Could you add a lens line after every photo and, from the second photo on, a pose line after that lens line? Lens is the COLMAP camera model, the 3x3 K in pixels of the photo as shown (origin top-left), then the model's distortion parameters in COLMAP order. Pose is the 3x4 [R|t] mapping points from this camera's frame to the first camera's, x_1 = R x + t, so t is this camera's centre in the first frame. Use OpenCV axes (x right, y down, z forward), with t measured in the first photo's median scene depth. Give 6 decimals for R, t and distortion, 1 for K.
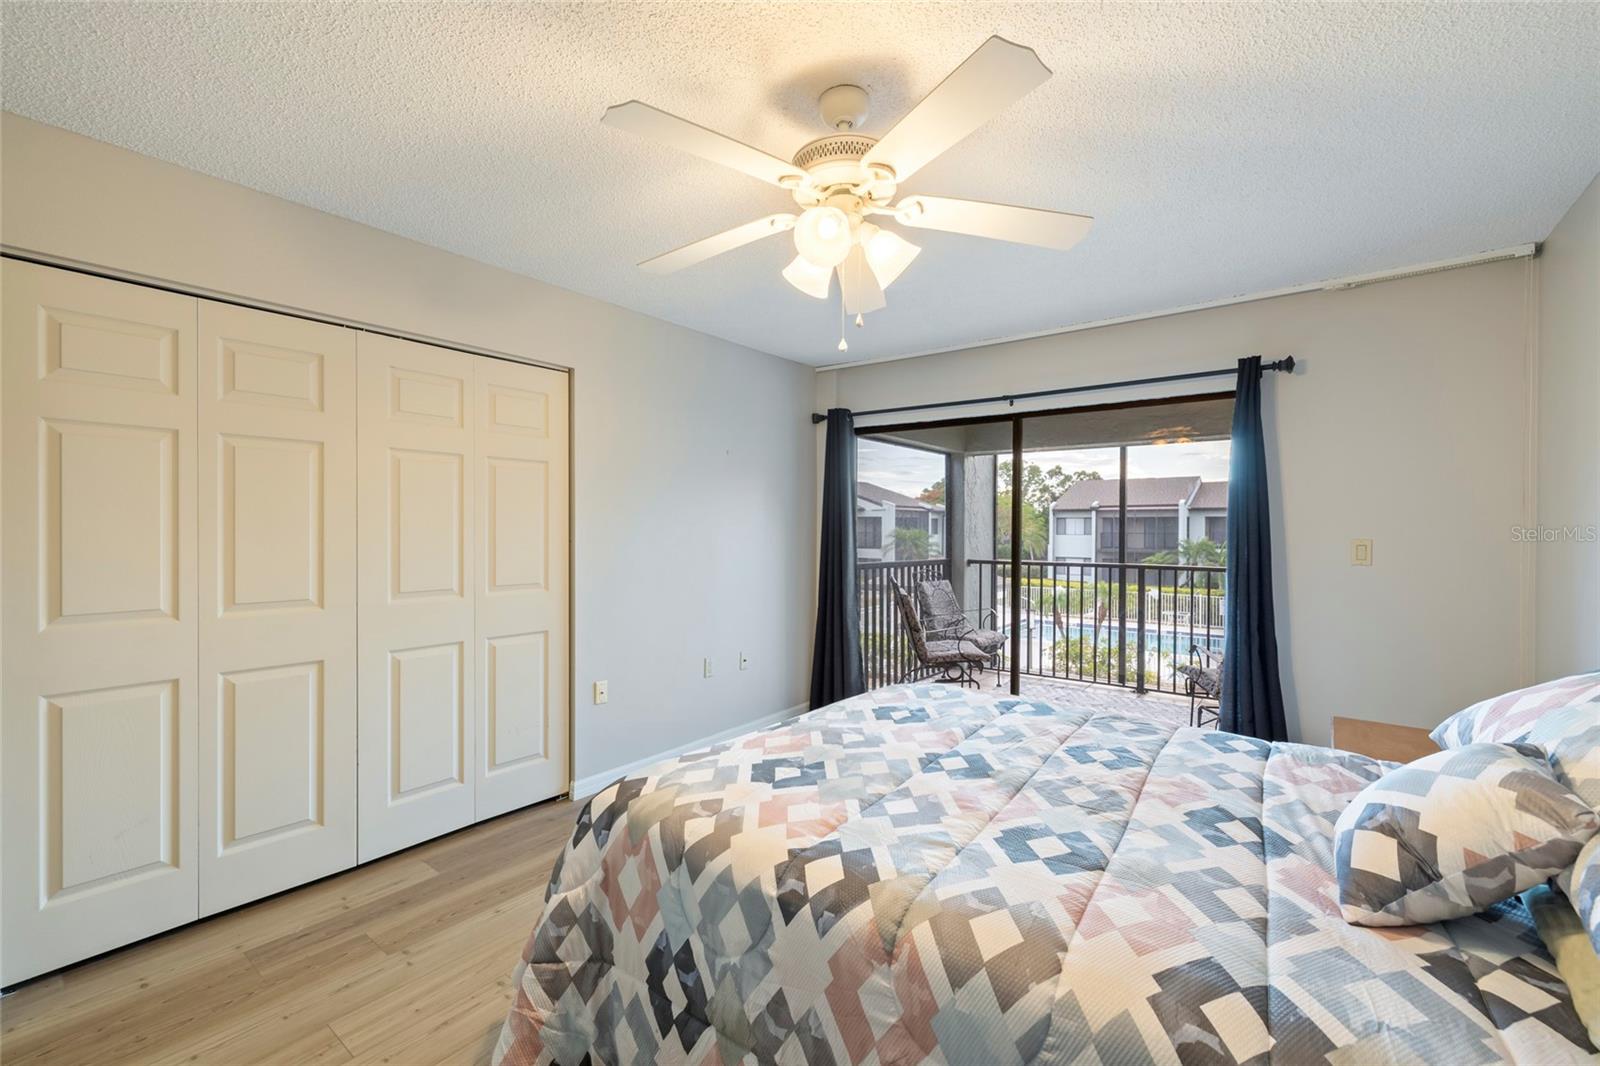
lens RADIAL K [[693.9, 0, 775.0], [0, 693.9, 532.8], [0, 0, 1]] dist [-0.002171, -0.000028]
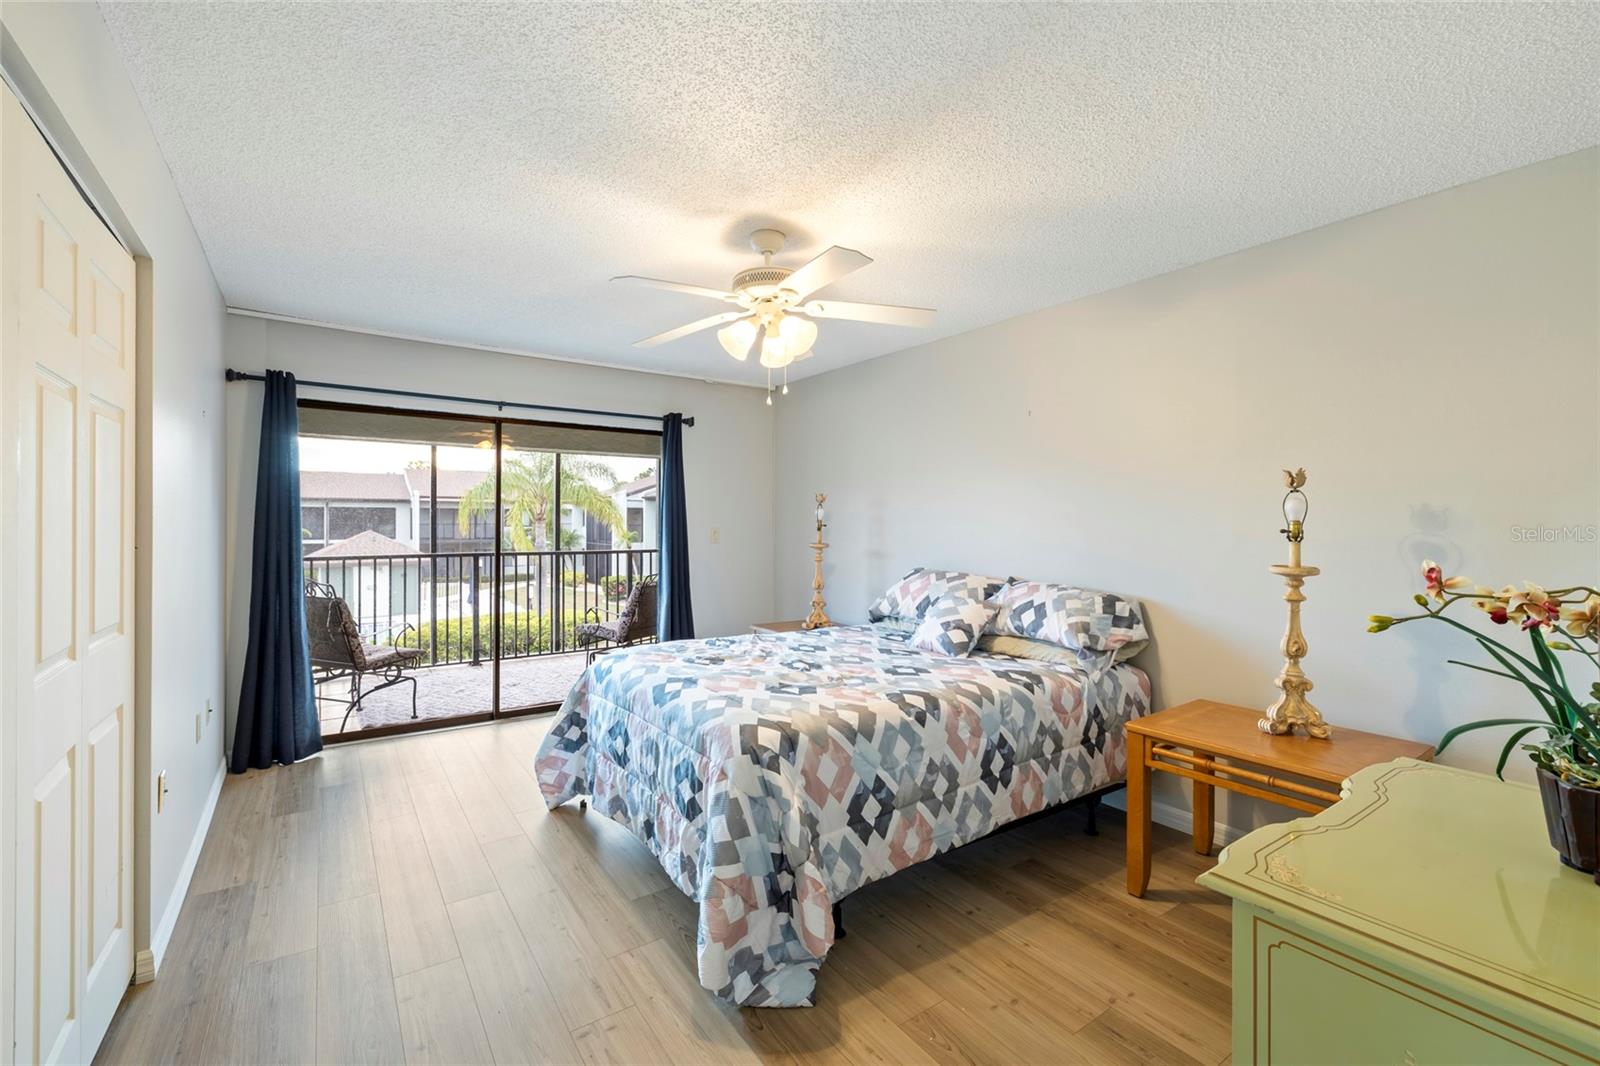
lens RADIAL K [[691.6, 0, 801.4], [0, 691.6, 519.5], [0, 0, 1]] dist [-0.000056, 0.000159]
pose [[0.261182, 0.000557, 0.965289, -0.780628], [0.004053, 0.999990, -0.001673, -0.007886], [-0.965281, 0.004350, 0.261177, 0.325866]]
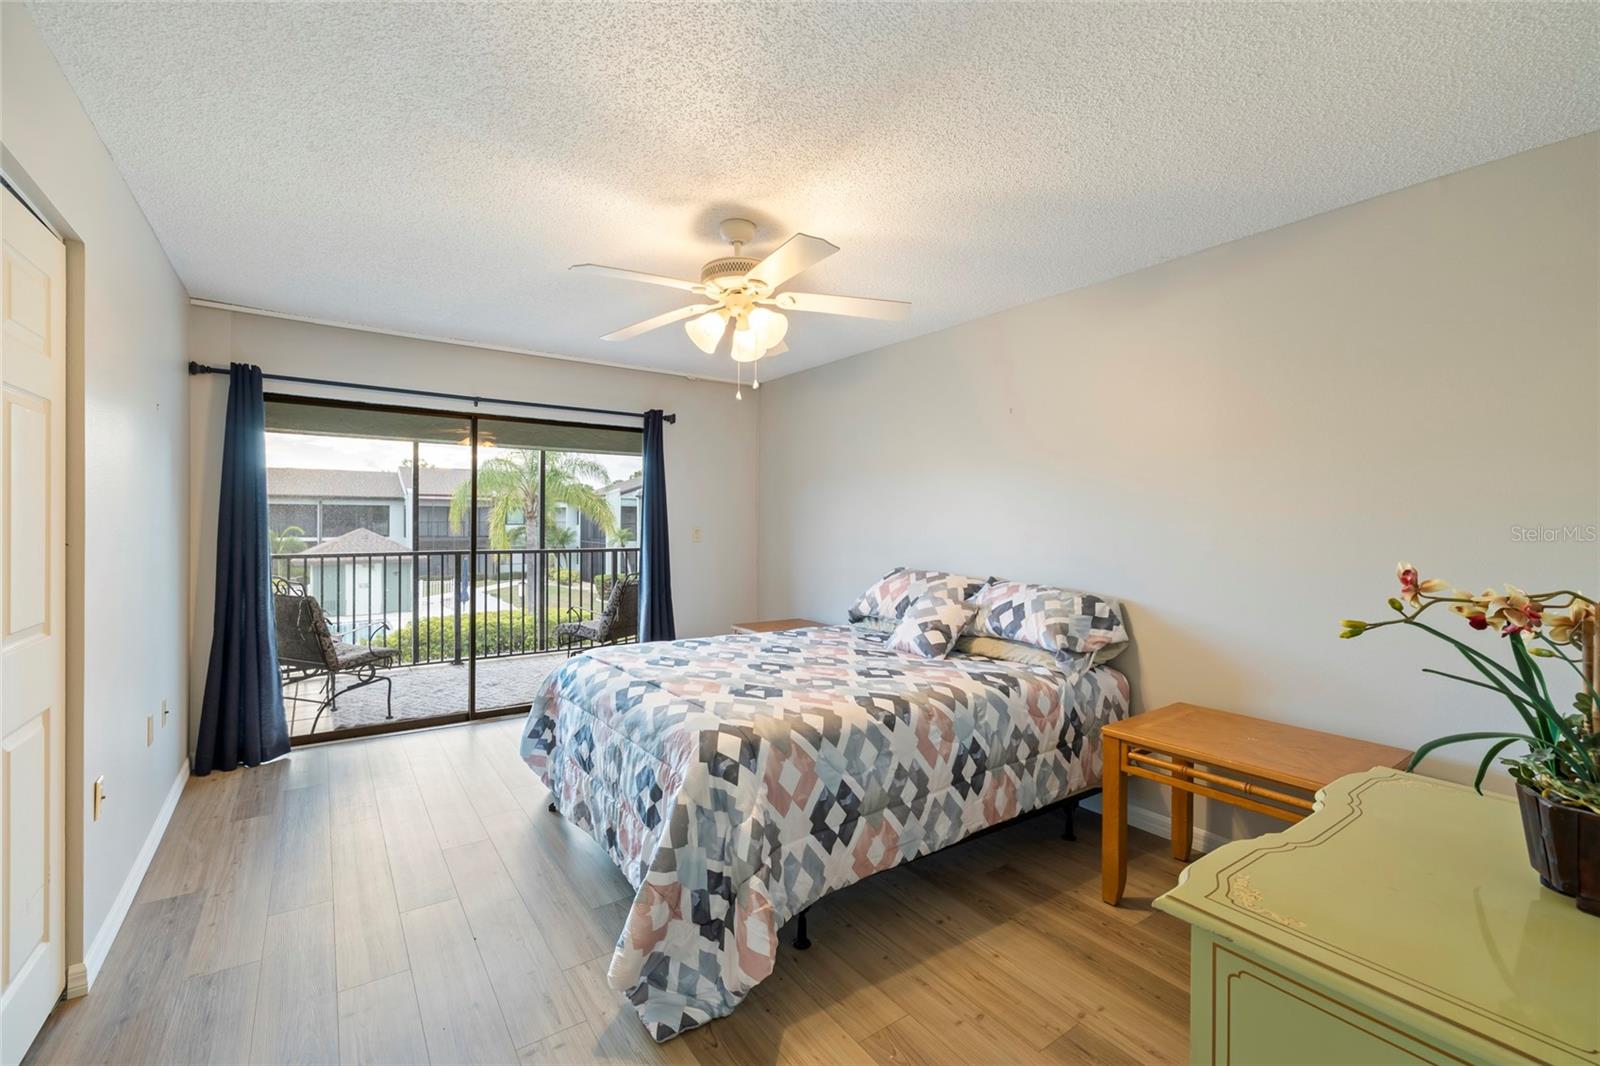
lens RADIAL K [[687.3, 0, 802.3], [0, 687.3, 522.1], [0, 0, 1]] dist [-0.000154, 0.000218]
pose [[0.255521, -0.003359, 0.966798, -0.744156], [0.000931, 0.999994, 0.003228, -0.006613], [-0.966803, 0.000075, 0.255523, 0.300869]]
